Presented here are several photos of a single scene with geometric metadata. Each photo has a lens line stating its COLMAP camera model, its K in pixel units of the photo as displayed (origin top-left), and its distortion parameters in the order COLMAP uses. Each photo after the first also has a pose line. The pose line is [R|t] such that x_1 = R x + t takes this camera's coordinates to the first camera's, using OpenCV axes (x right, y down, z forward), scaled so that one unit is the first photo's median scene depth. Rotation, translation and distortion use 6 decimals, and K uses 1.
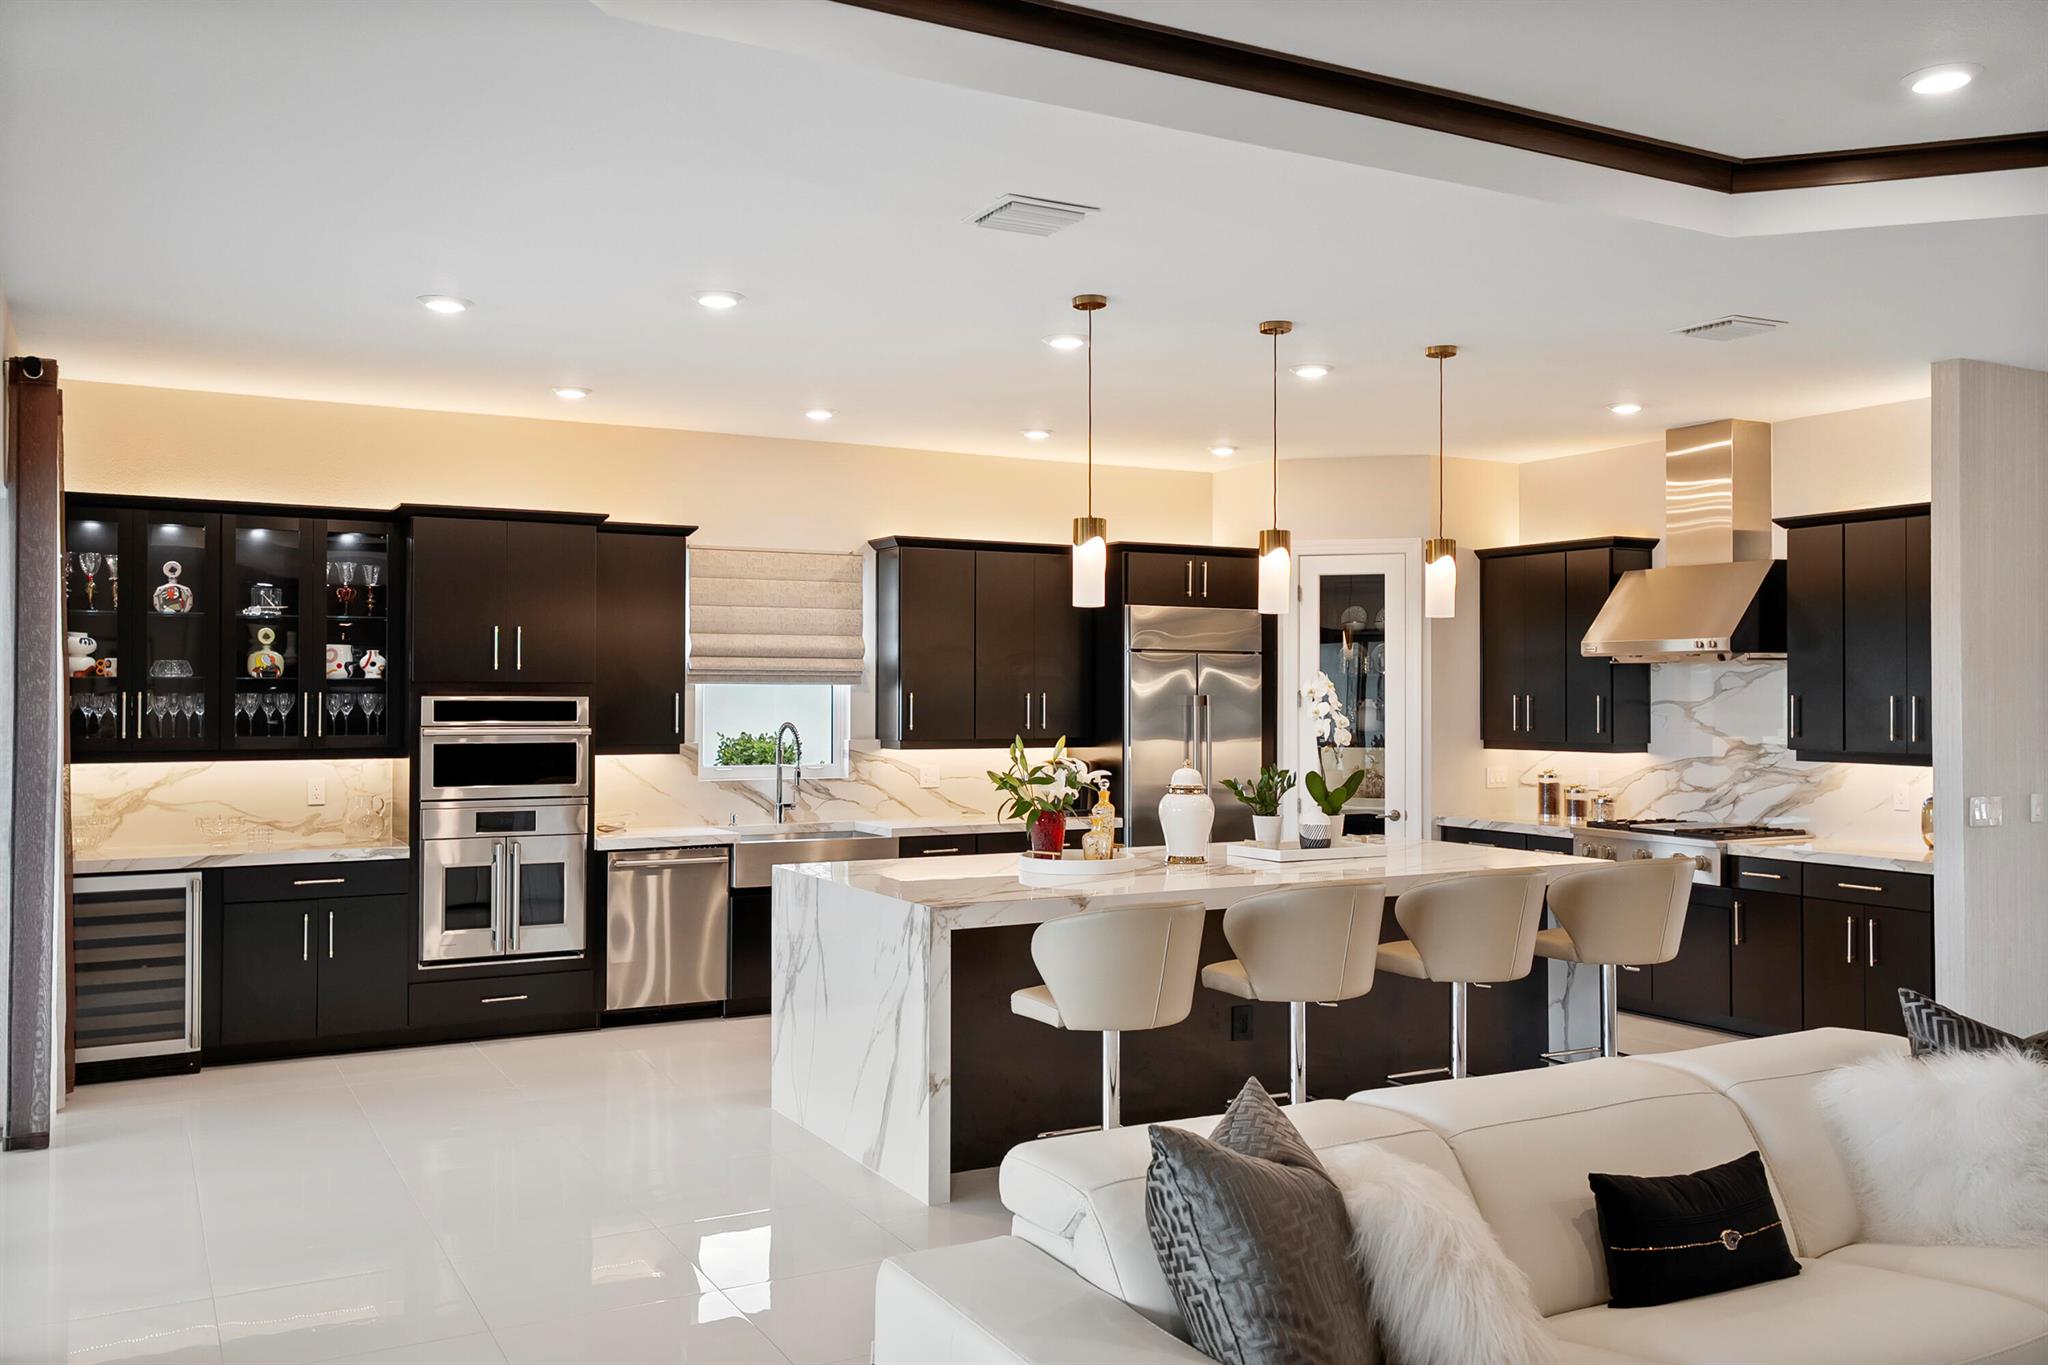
lens RADIAL K [[1650.3, 0, 1024.0], [0, 1650.3, 682.5], [0, 0, 1]] dist [0.038627, 0.000910]
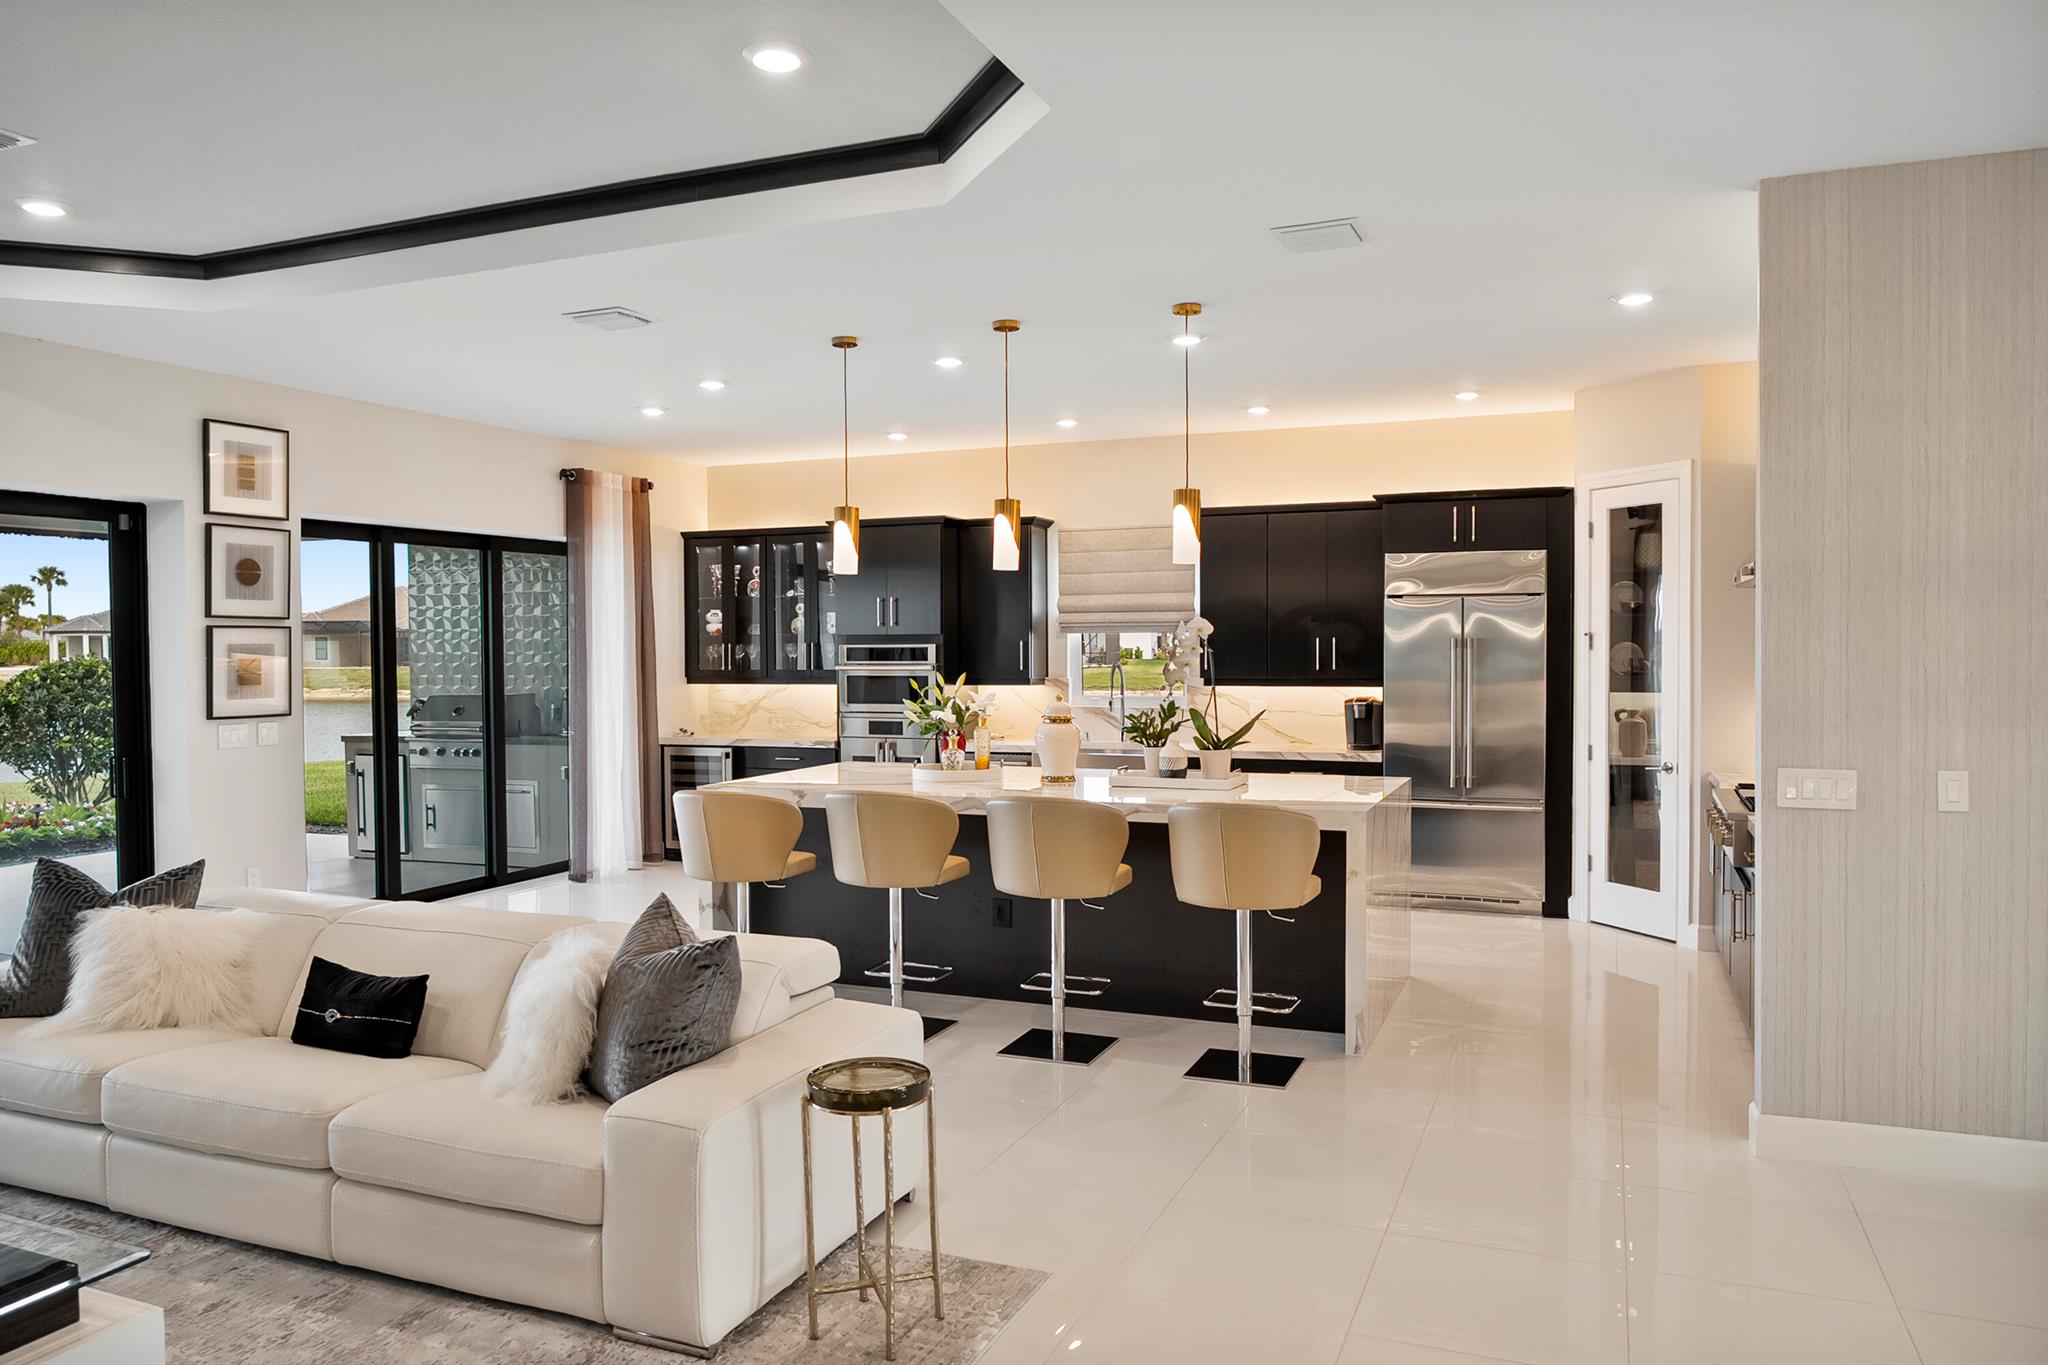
lens RADIAL K [[1388.2, 0, 1024.0], [0, 1388.2, 682.5], [0, 0, 1]] dist [-0.029003, 0.003535]
pose [[0.628277, 0.014489, -0.777855, 0.753602], [0.013734, 0.999464, 0.029710, 0.007398], [0.777869, -0.029350, 0.627741, 0.316424]]
